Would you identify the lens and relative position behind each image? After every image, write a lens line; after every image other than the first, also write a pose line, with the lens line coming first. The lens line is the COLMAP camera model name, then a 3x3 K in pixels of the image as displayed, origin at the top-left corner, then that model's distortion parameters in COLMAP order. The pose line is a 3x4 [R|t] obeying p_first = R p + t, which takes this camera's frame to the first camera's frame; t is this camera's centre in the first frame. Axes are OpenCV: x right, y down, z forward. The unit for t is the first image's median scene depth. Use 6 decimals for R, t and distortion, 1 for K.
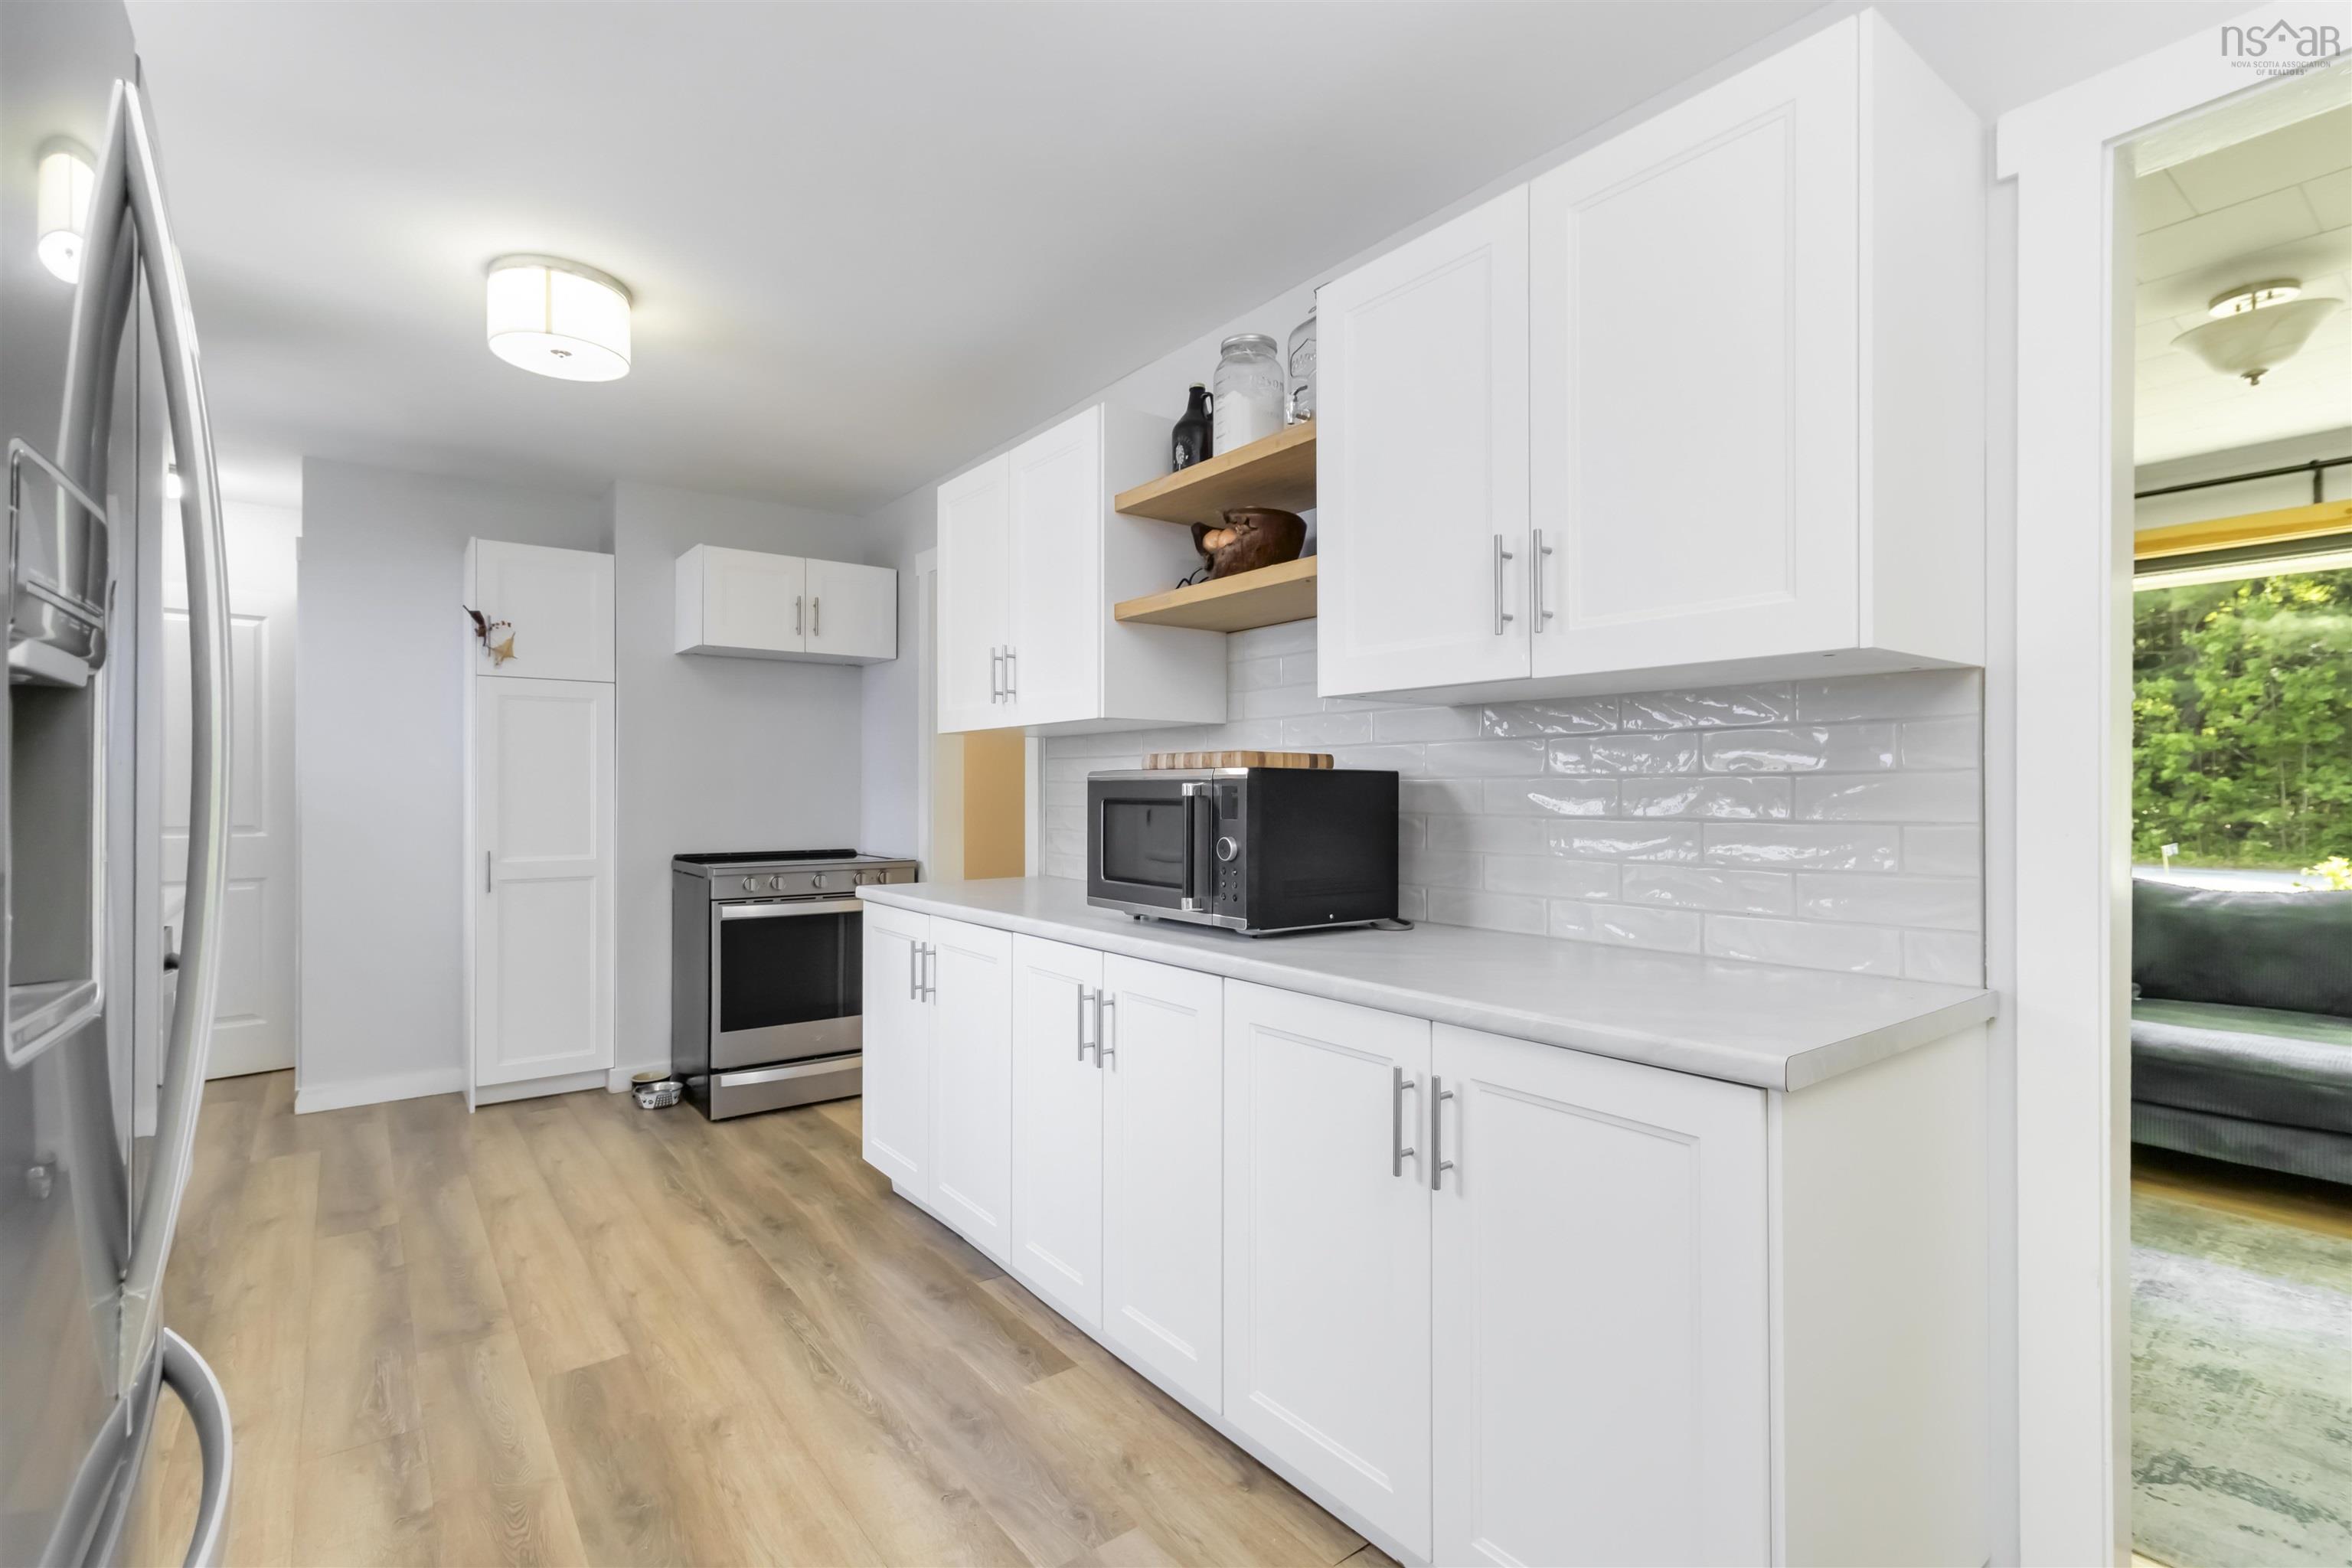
lens RADIAL K [[1087.0, 0, 1201.9], [0, 1087.0, 786.3], [0, 0, 1]] dist [0.000405, 0.000504]
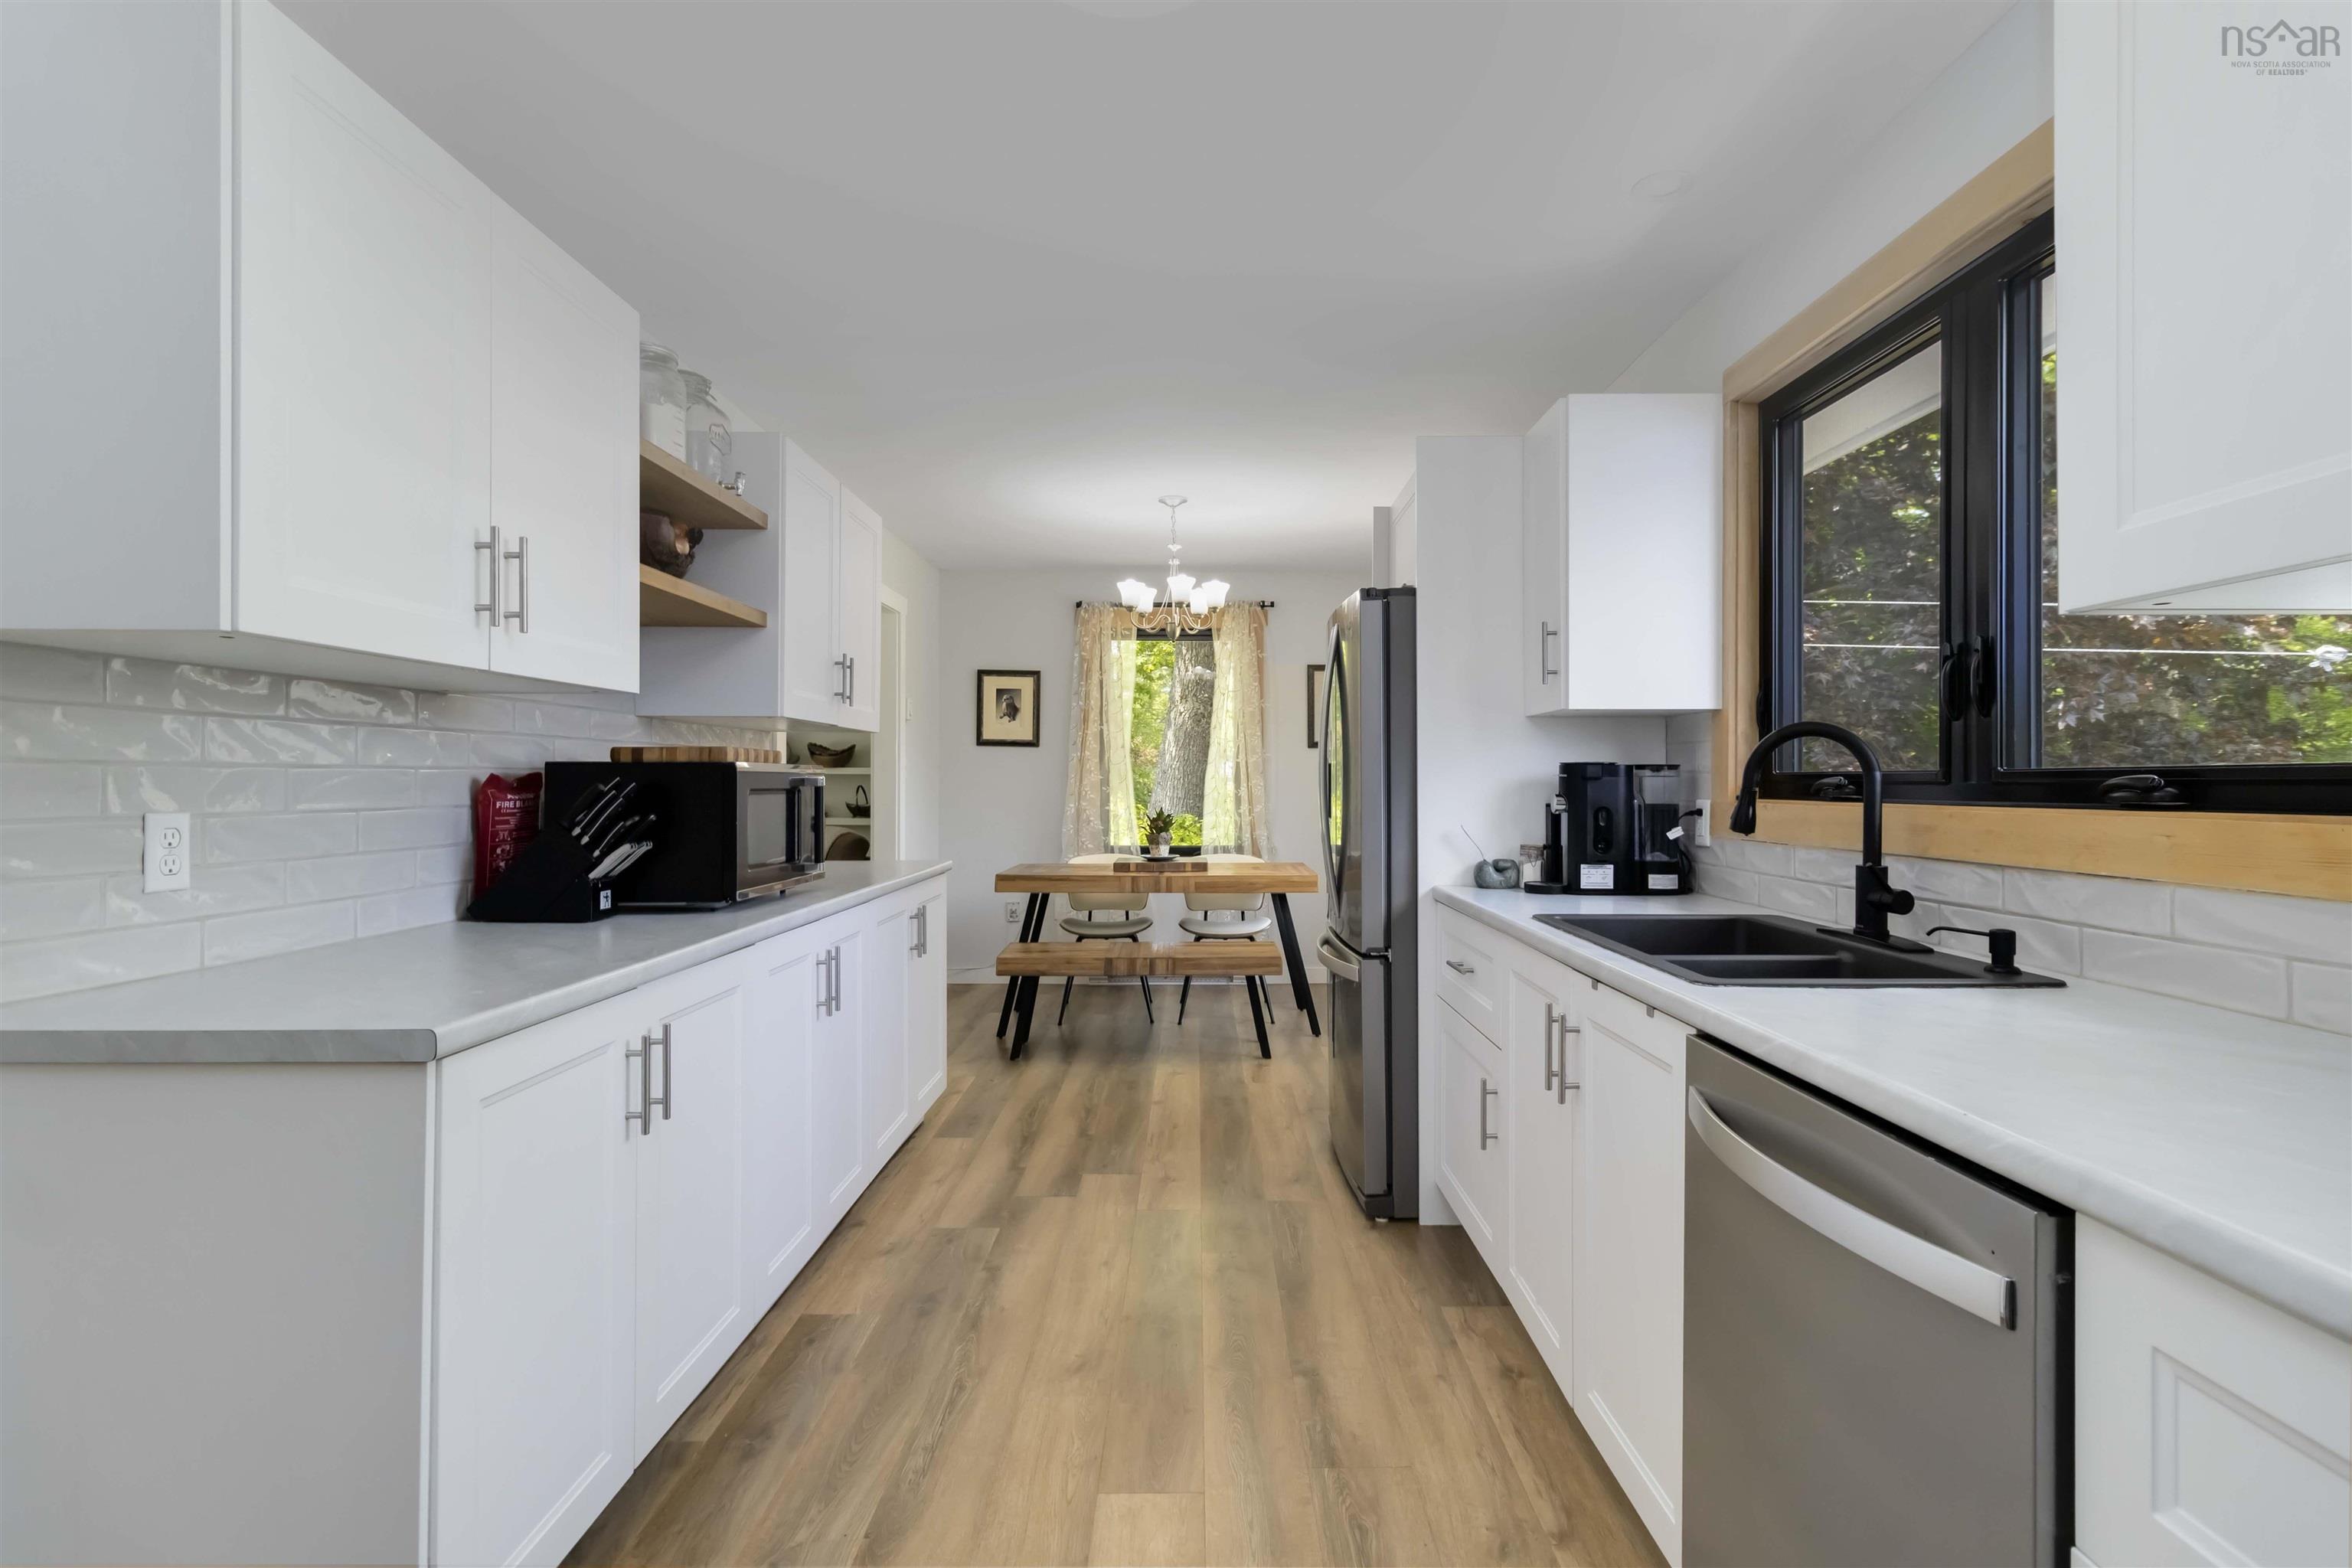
lens RADIAL K [[1087.0, 0, 1208.6], [0, 1087.0, 781.0], [0, 0, 1]] dist [0.000405, 0.000504]
pose [[-0.793869, 0.000092, 0.608089, -0.942425], [-0.002508, 0.999991, -0.003426, 0.004055], [-0.608084, -0.004245, -0.793862, 1.392448]]
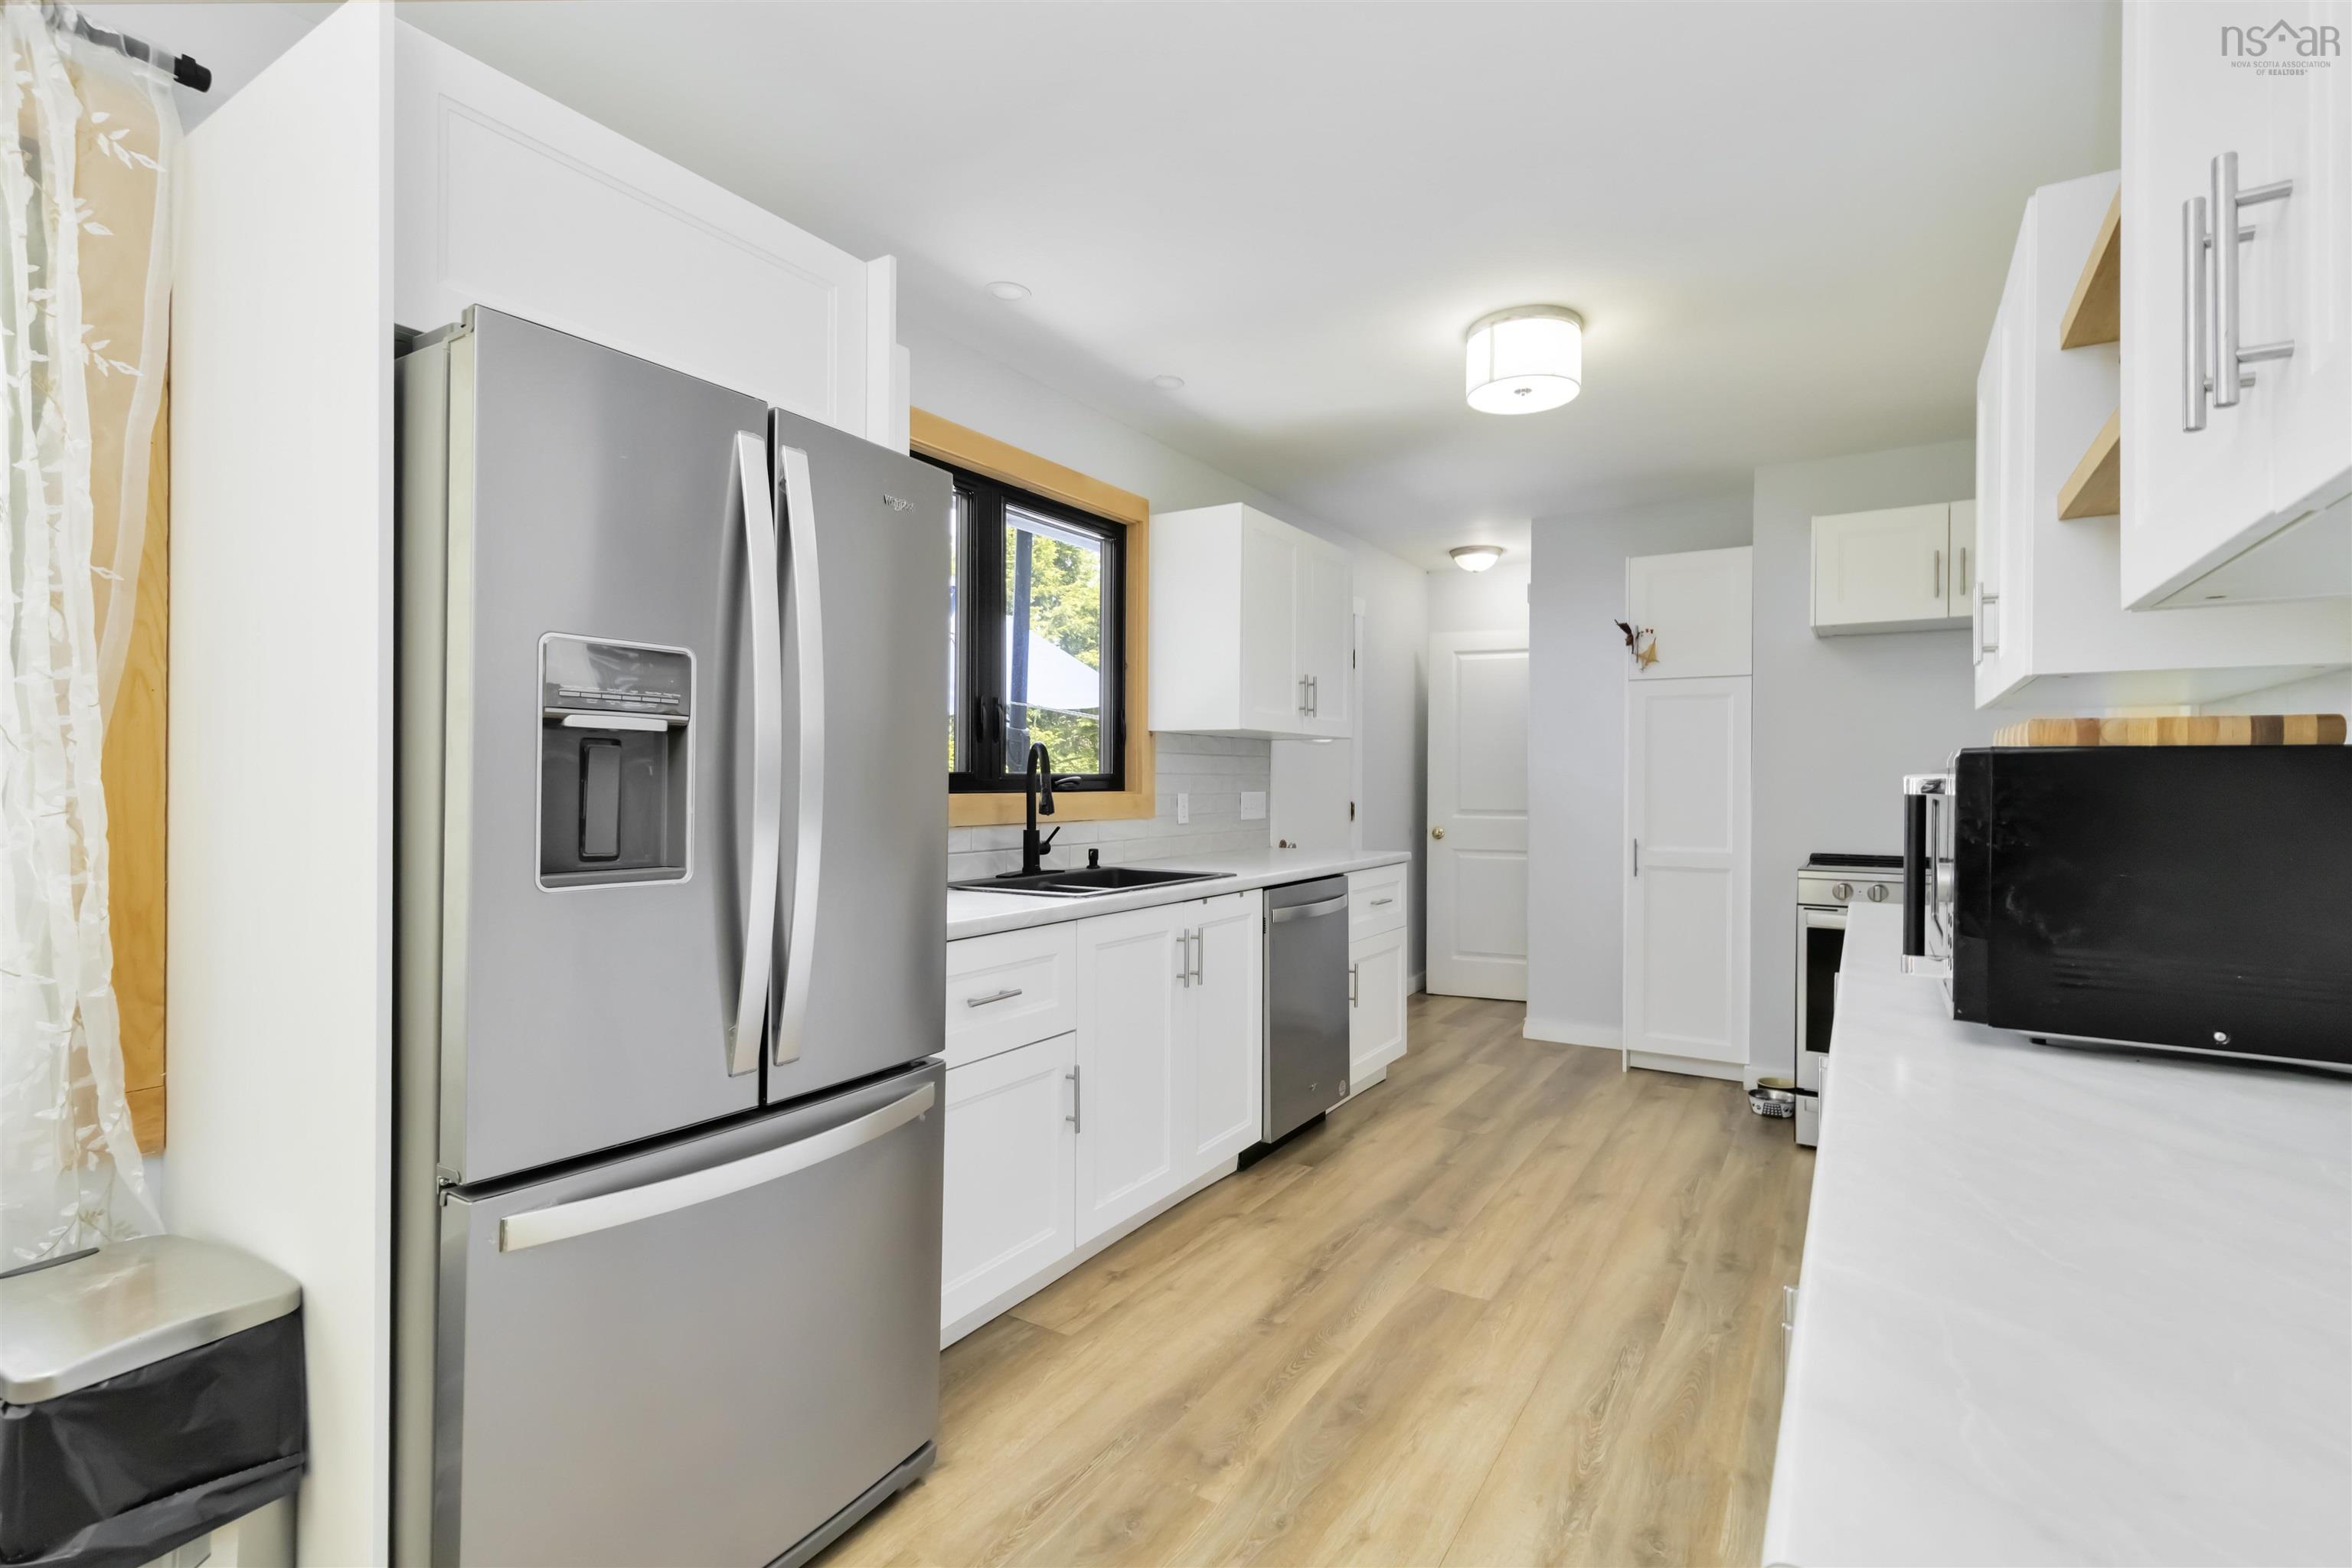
lens RADIAL K [[1087.0, 0, 1204.4], [0, 1087.0, 777.9], [0, 0, 1]] dist [0.000405, 0.000504]
pose [[0.353125, -0.001410, -0.935575, 0.343773], [-0.001347, 0.999997, -0.002016, 0.001023], [0.935575, 0.001972, 0.353122, 0.307480]]
